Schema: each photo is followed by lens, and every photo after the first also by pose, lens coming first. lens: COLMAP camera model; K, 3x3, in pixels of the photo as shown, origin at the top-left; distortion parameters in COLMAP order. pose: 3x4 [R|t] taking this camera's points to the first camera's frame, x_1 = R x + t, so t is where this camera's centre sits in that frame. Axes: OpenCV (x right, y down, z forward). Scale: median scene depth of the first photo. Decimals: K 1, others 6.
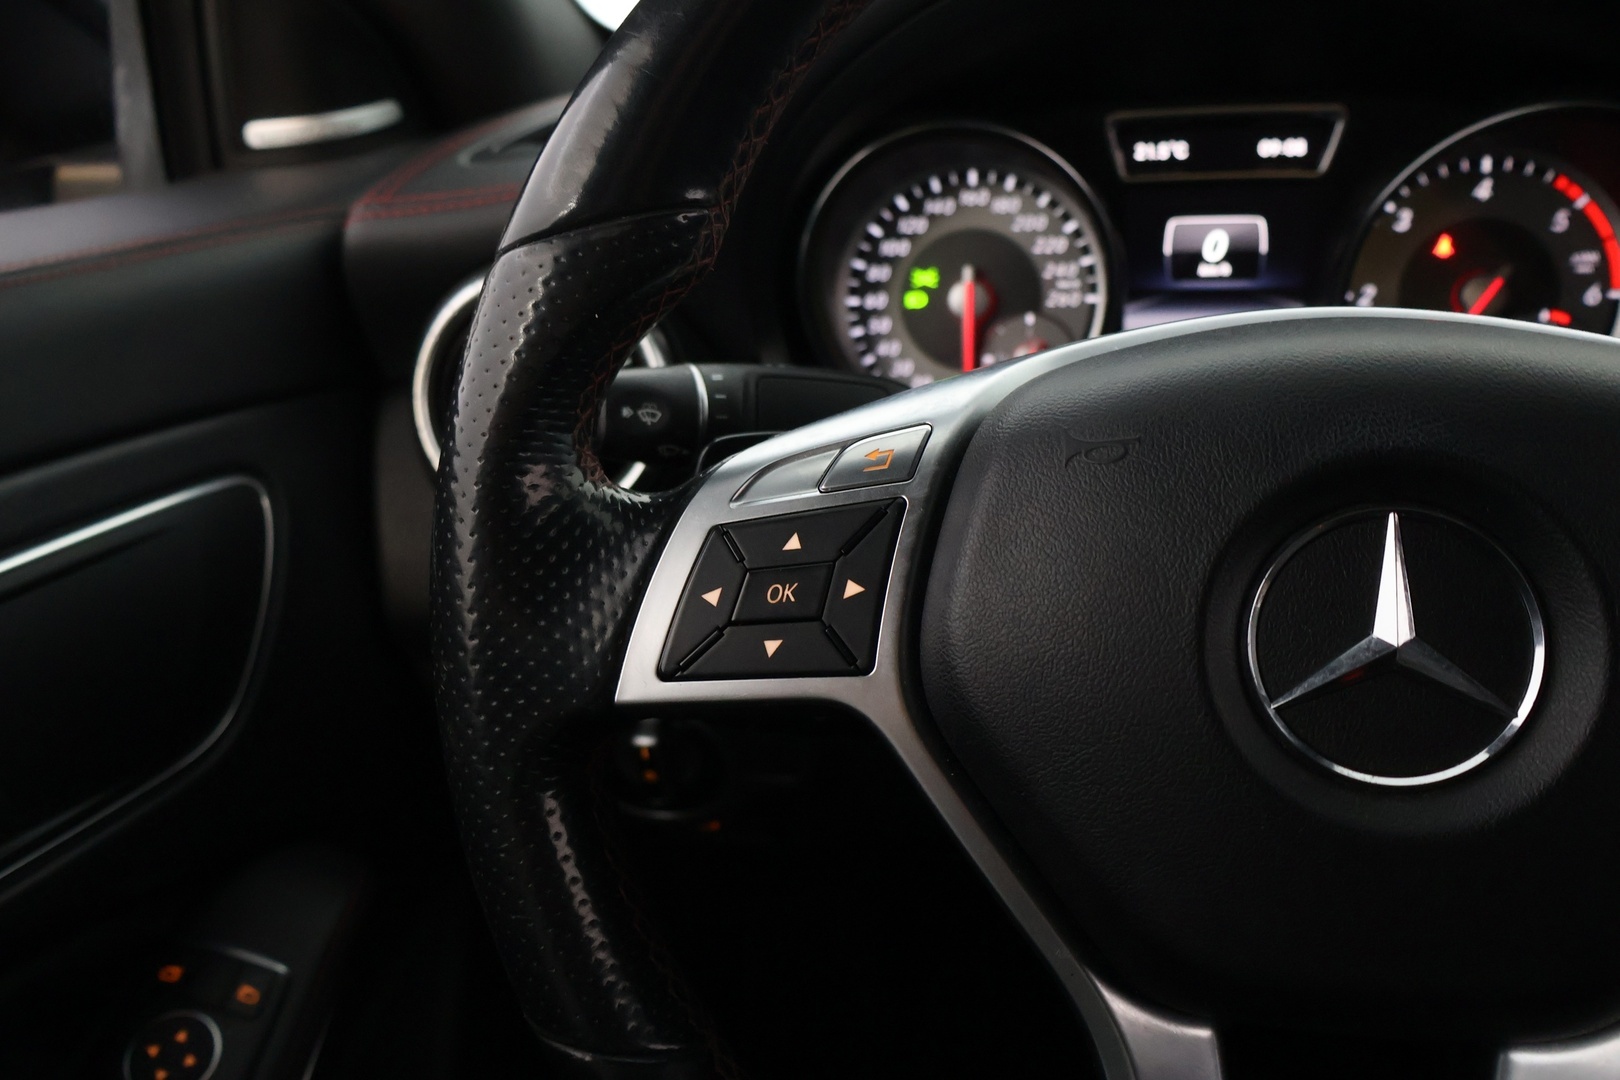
lens RADIAL K [[1354.2, 0, 811.9], [0, 1354.2, 534.7], [0, 0, 1]] dist [-0.004648, 0.013527]
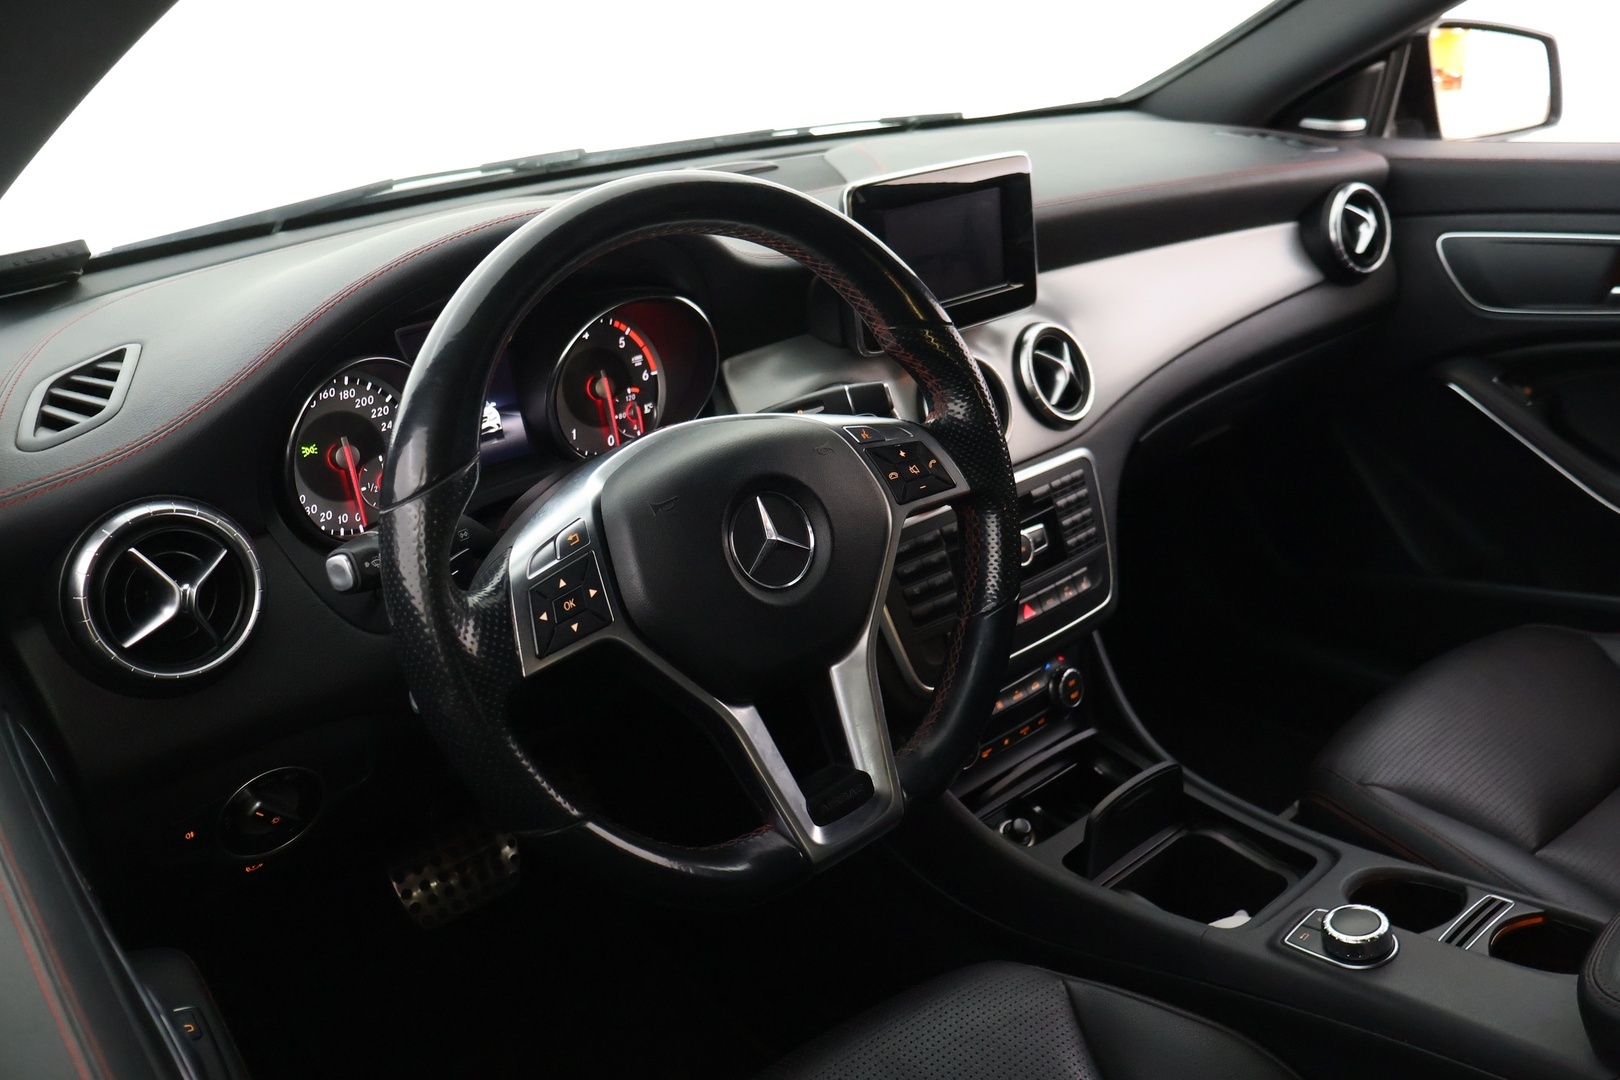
lens RADIAL K [[1354.2, 0, 806.8], [0, 1354.2, 533.1], [0, 0, 1]] dist [-0.004648, 0.013527]
pose [[0.616347, -0.288134, 0.732868, -0.734444], [0.308830, 0.944544, 0.111628, -0.103076], [-0.724389, 0.157530, 0.671151, -0.419124]]
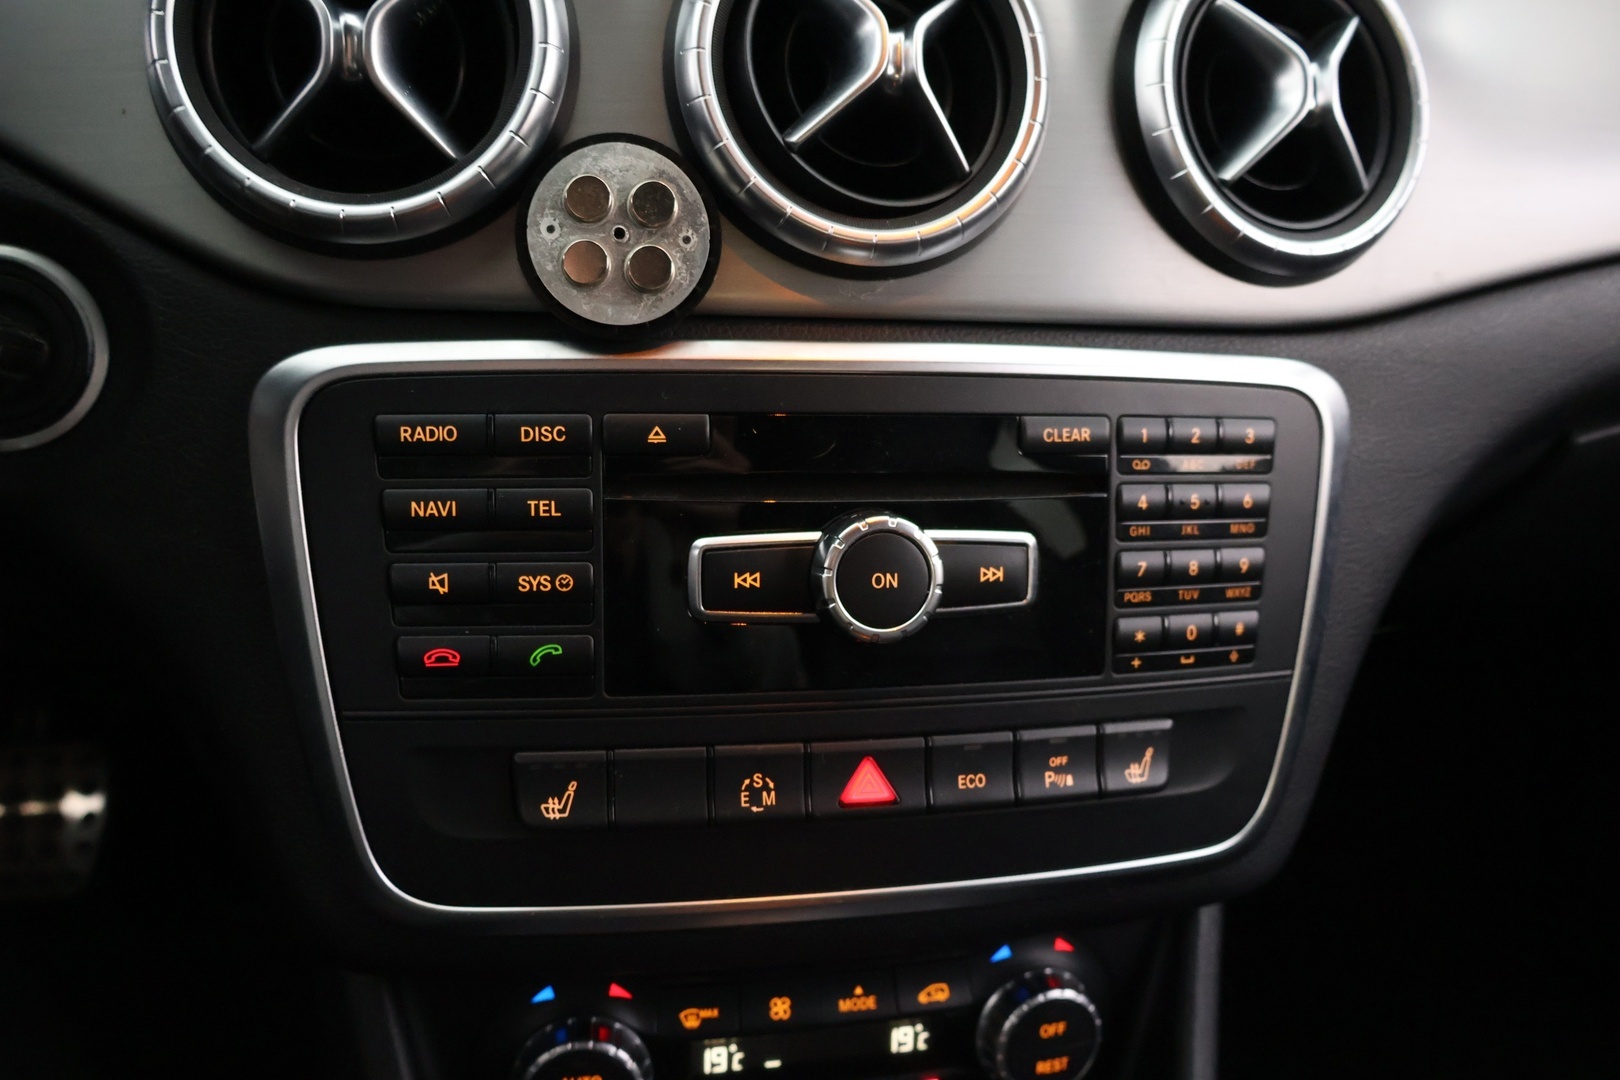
lens RADIAL K [[1354.2, 0, 821.5], [0, 1354.2, 540.0], [0, 0, 1]] dist [-0.004648, 0.013527]
pose [[0.904816, -0.049735, 0.422888, 0.628011], [0.023695, 0.997497, 0.066617, 0.179153], [-0.425142, -0.050255, 0.903730, 0.166757]]
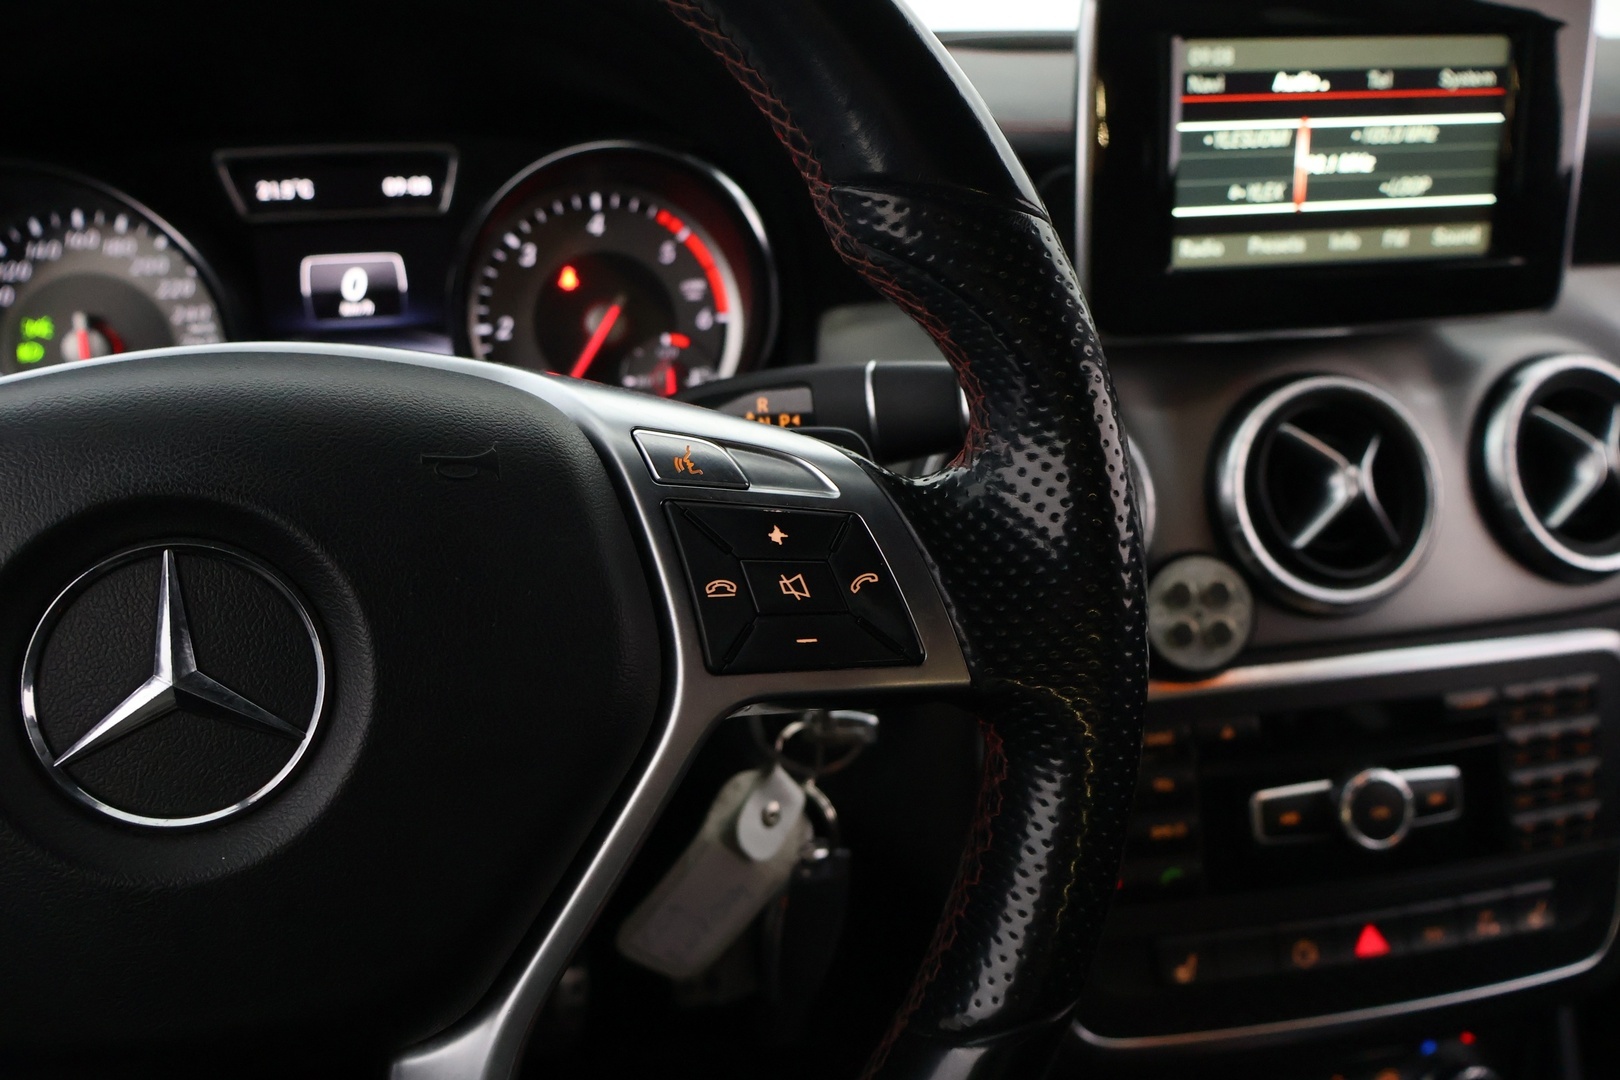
lens RADIAL K [[1354.2, 0, 815.2], [0, 1354.2, 535.7], [0, 0, 1]] dist [-0.004648, 0.013527]
pose [[0.922697, -0.098229, 0.372802, 0.221320], [0.108668, 0.994053, -0.007035, 0.014236], [-0.369894, 0.047003, 0.927884, -0.040196]]
